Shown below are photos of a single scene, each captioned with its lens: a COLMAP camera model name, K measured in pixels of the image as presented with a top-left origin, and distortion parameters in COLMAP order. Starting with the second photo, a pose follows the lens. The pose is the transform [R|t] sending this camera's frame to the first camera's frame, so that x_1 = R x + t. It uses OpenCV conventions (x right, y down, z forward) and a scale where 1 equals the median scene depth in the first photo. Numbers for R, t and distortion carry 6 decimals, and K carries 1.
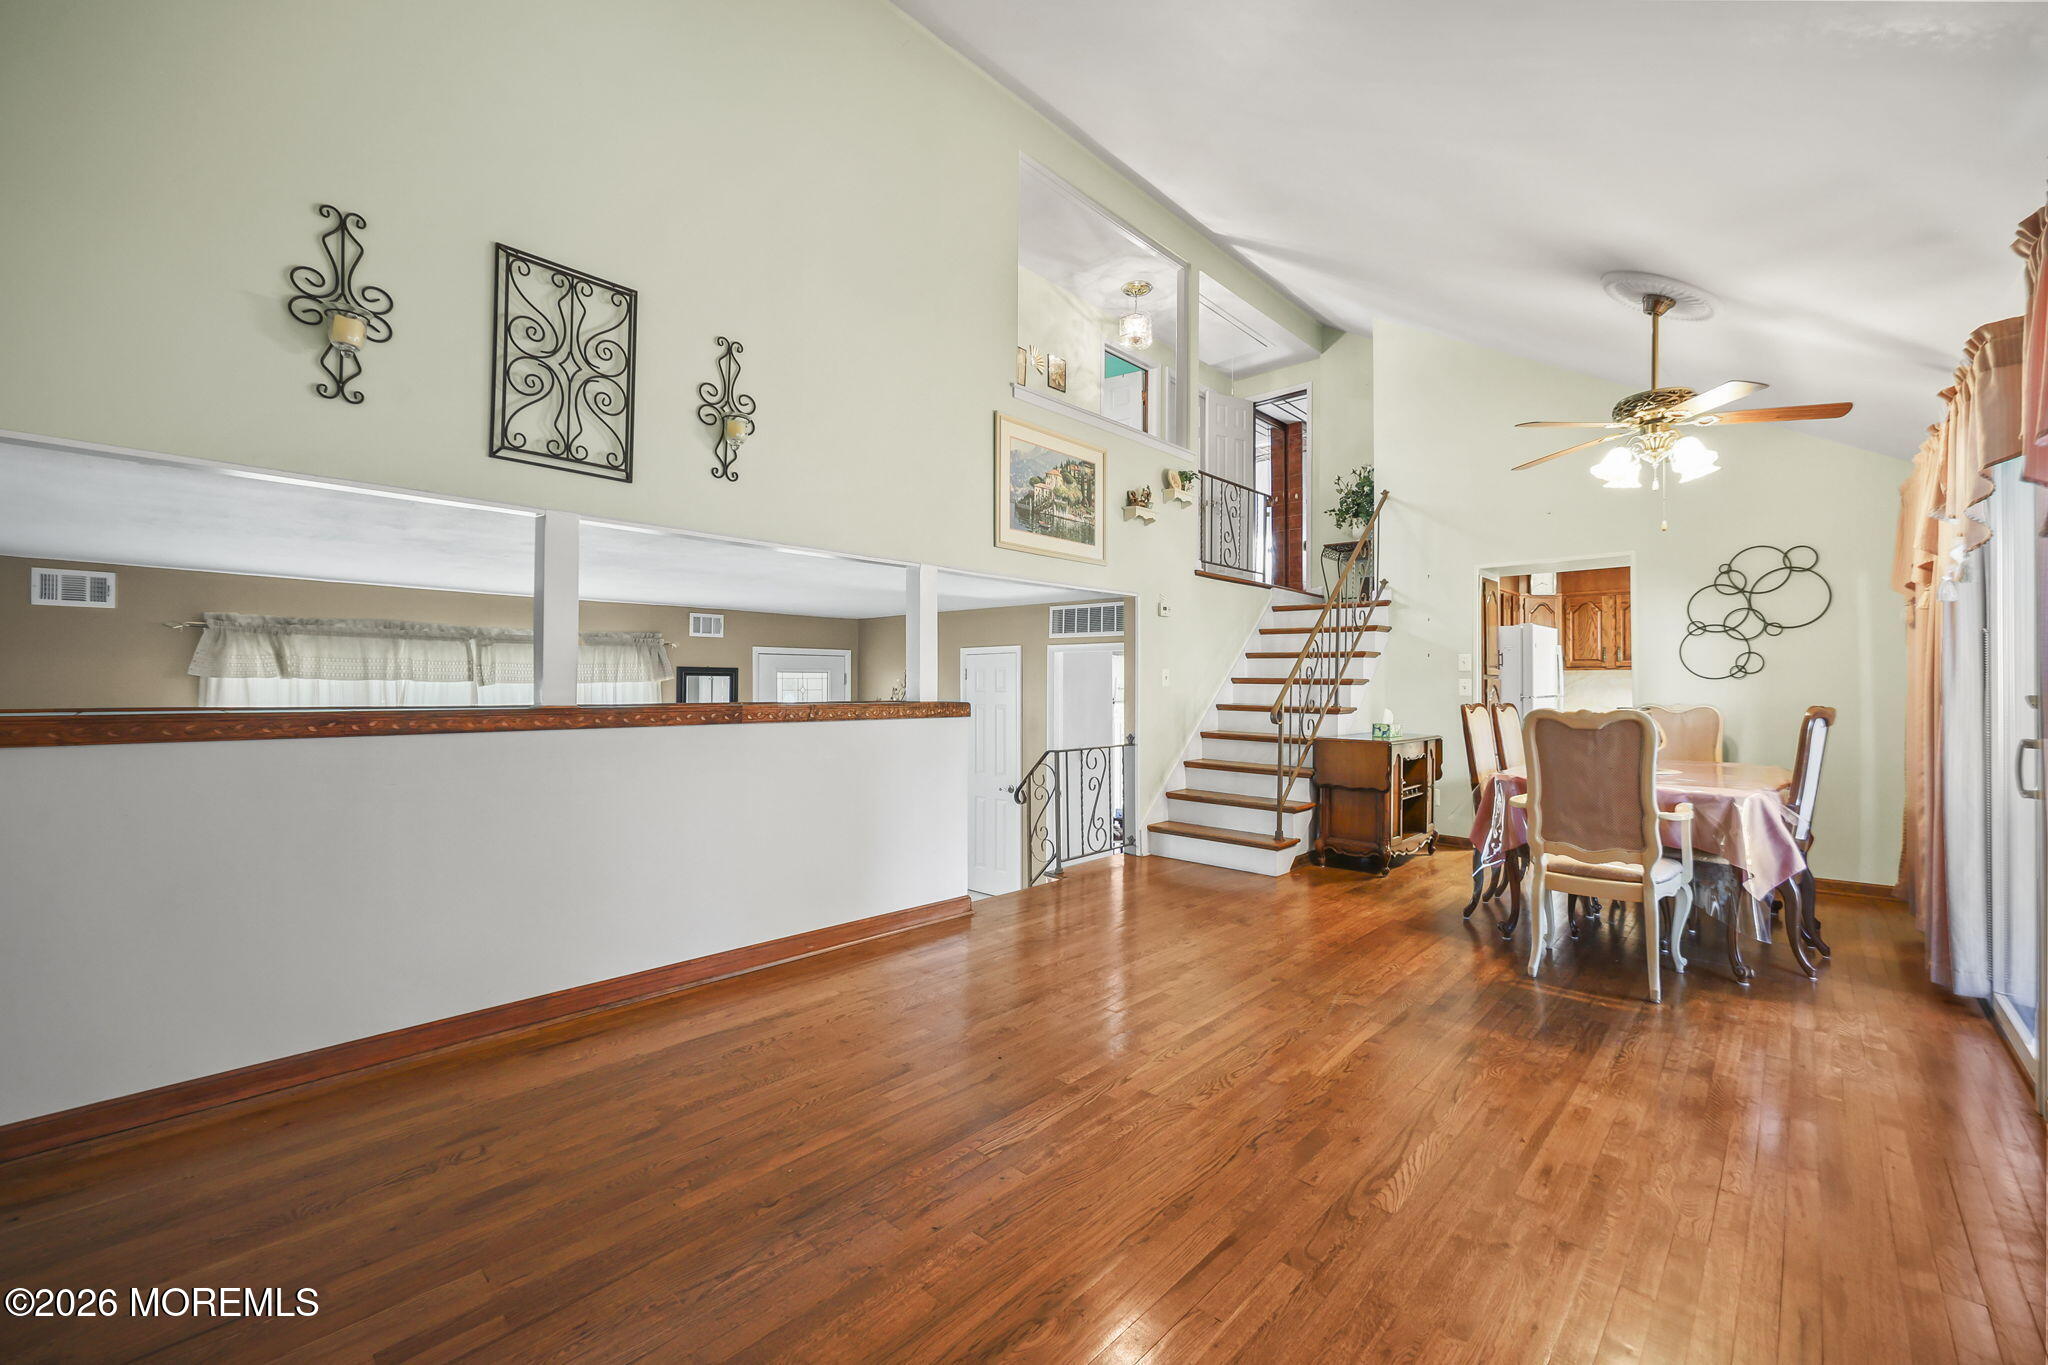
lens RADIAL K [[838.0, 0, 1029.9], [0, 838.0, 677.9], [0, 0, 1]] dist [-0.001667, -0.000353]
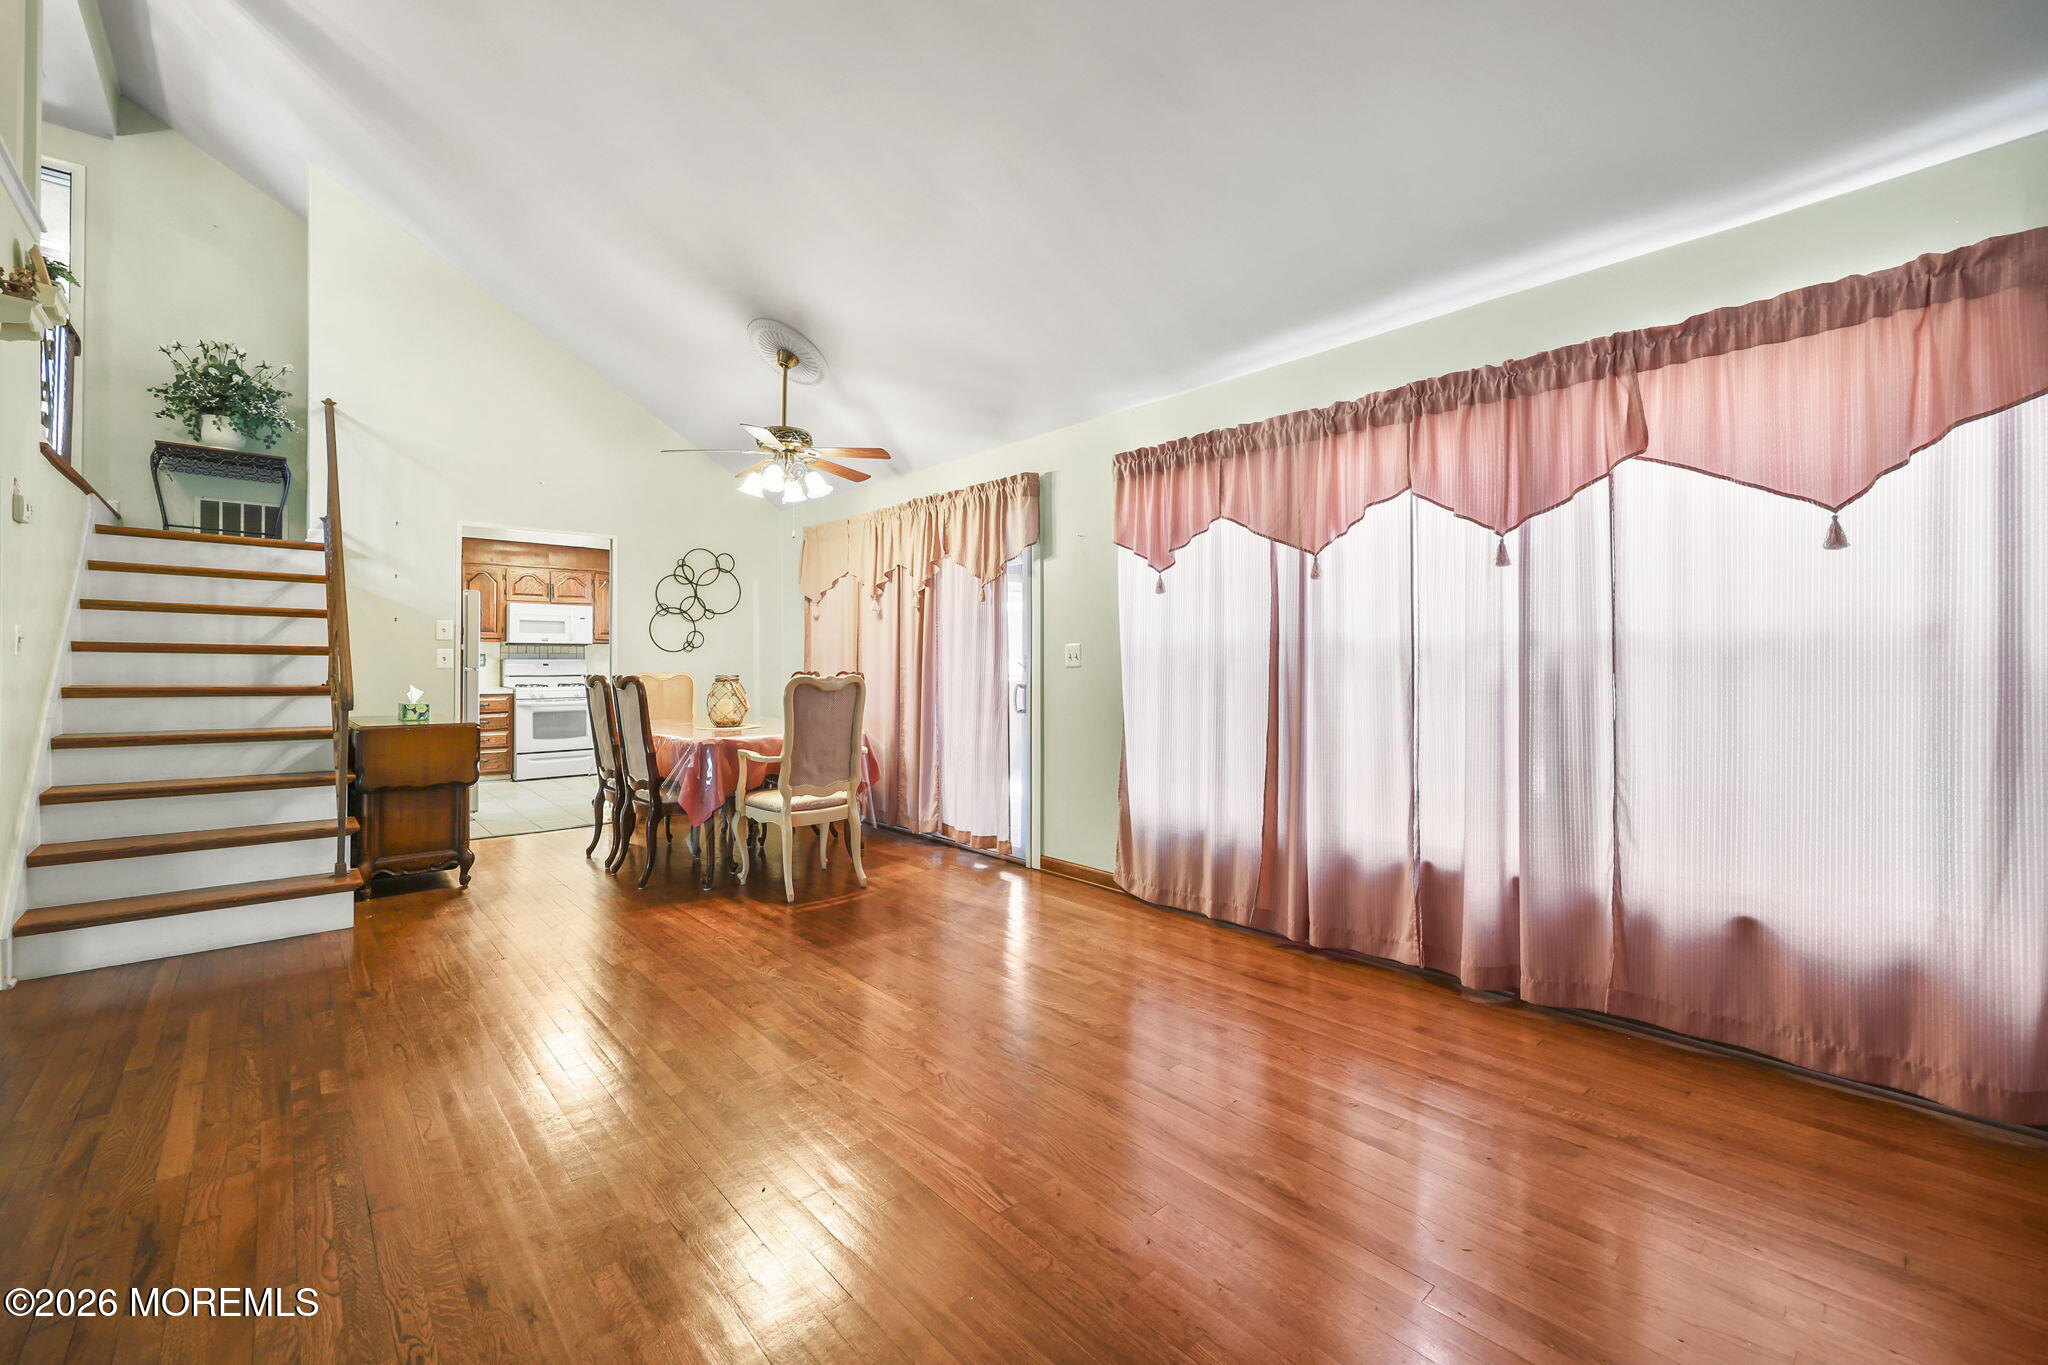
lens RADIAL K [[835.1, 0, 1033.2], [0, 835.1, 657.8], [0, 0, 1]] dist [0.000139, -0.000070]
pose [[0.076087, 0.001592, 0.997100, -0.347064], [-0.008962, 0.999959, -0.000913, 0.006511], [-0.997061, -0.008866, 0.076098, 0.363053]]
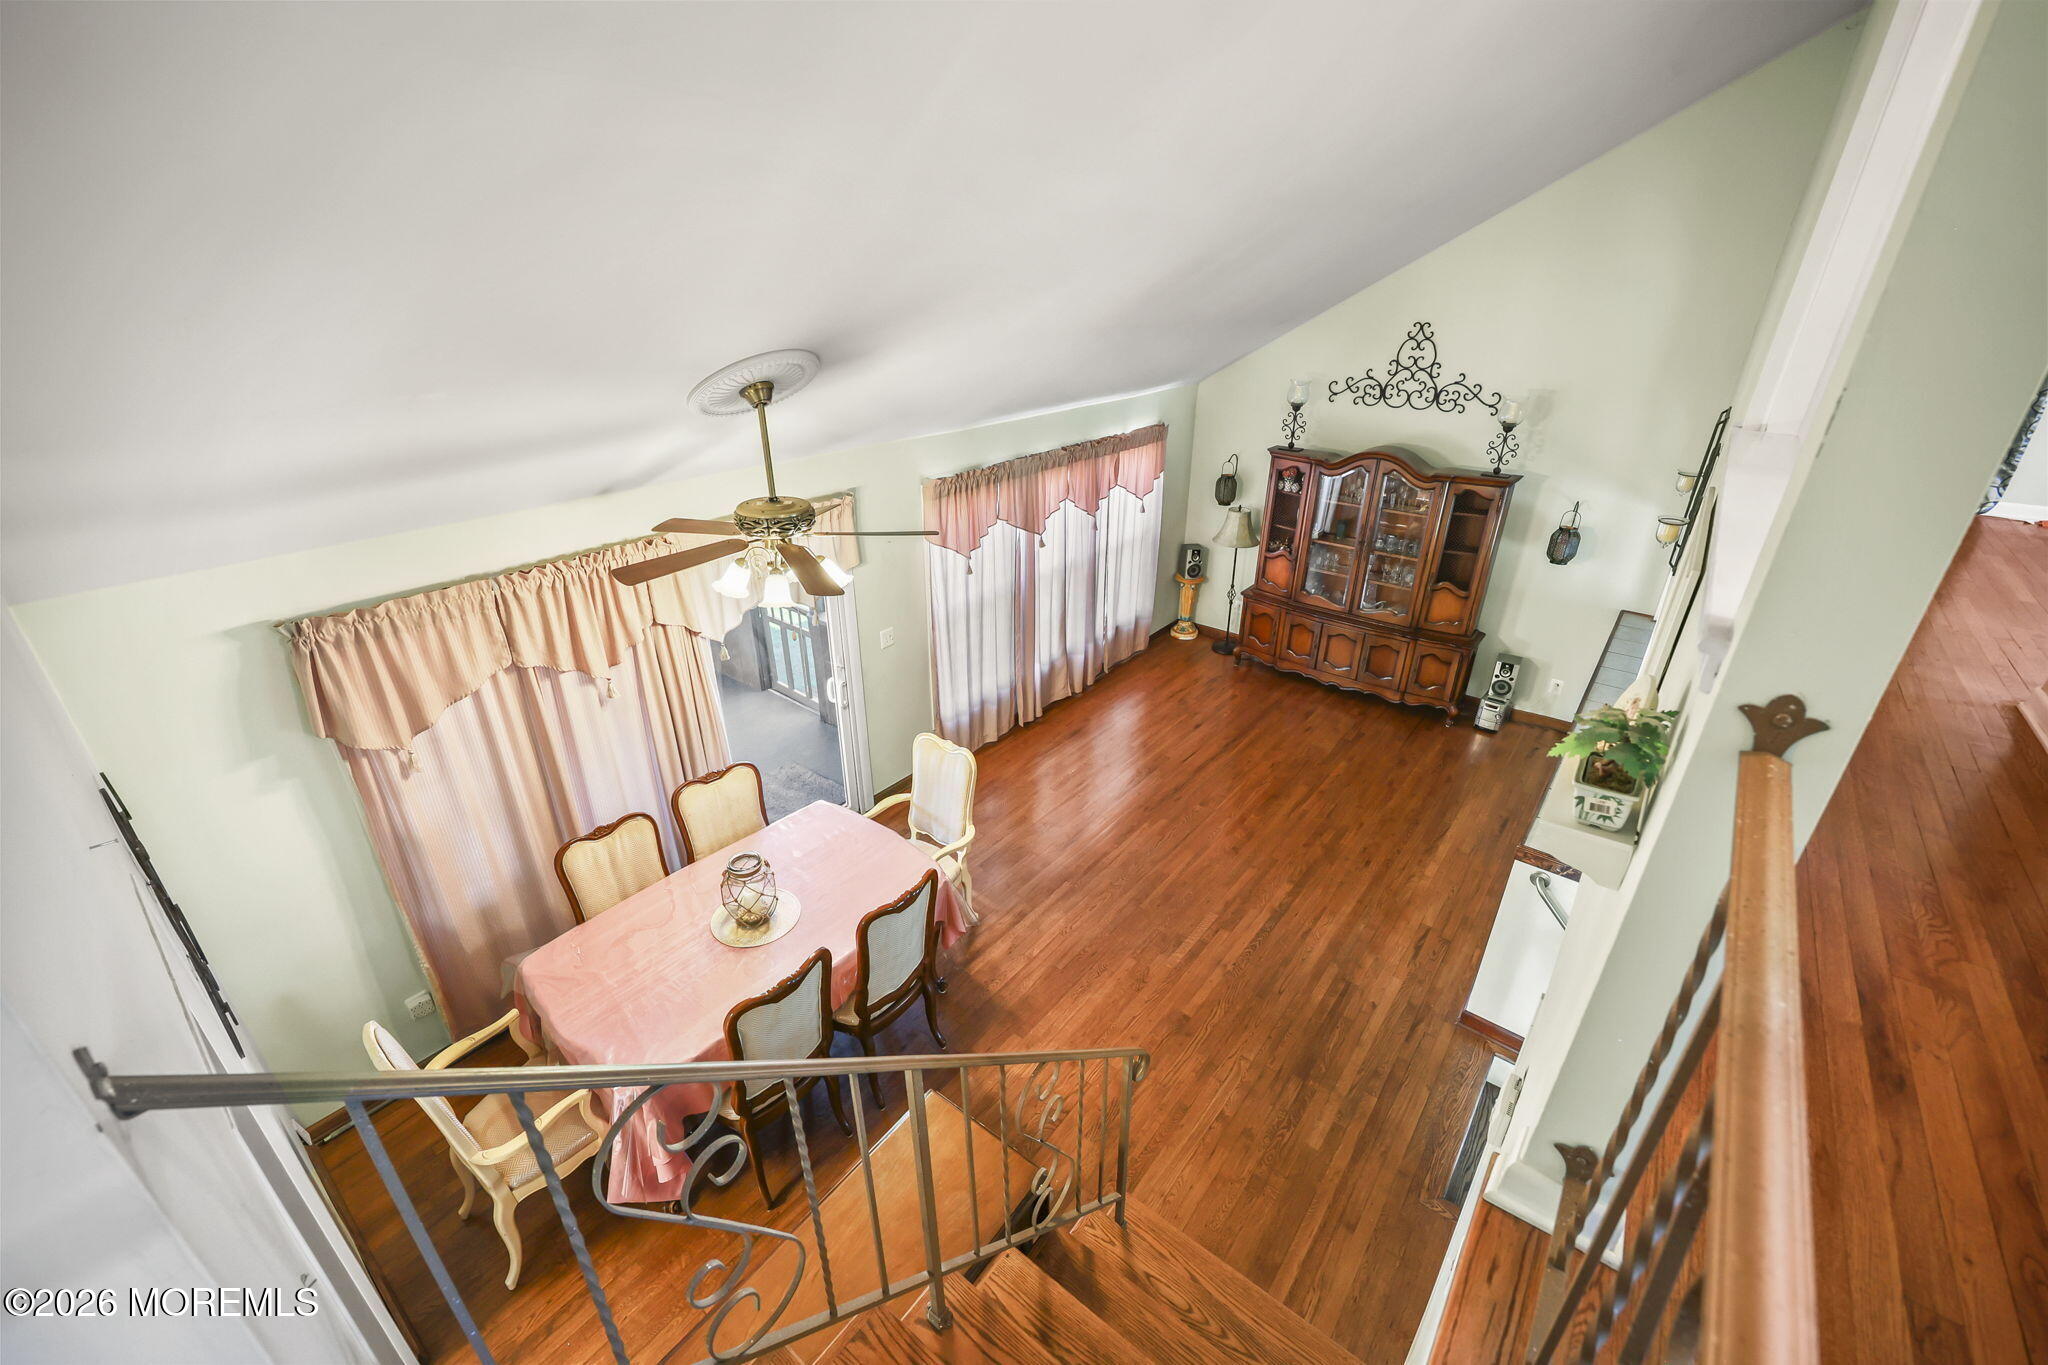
lens RADIAL K [[838.0, 0, 1029.9], [0, 838.0, 677.9], [0, 0, 1]] dist [-0.001667, -0.000353]
pose [[-0.996587, 0.027484, -0.077844, 0.385535], [-0.008606, 0.903224, 0.429083, -0.386475], [0.082104, 0.428289, -0.899904, 1.320539]]
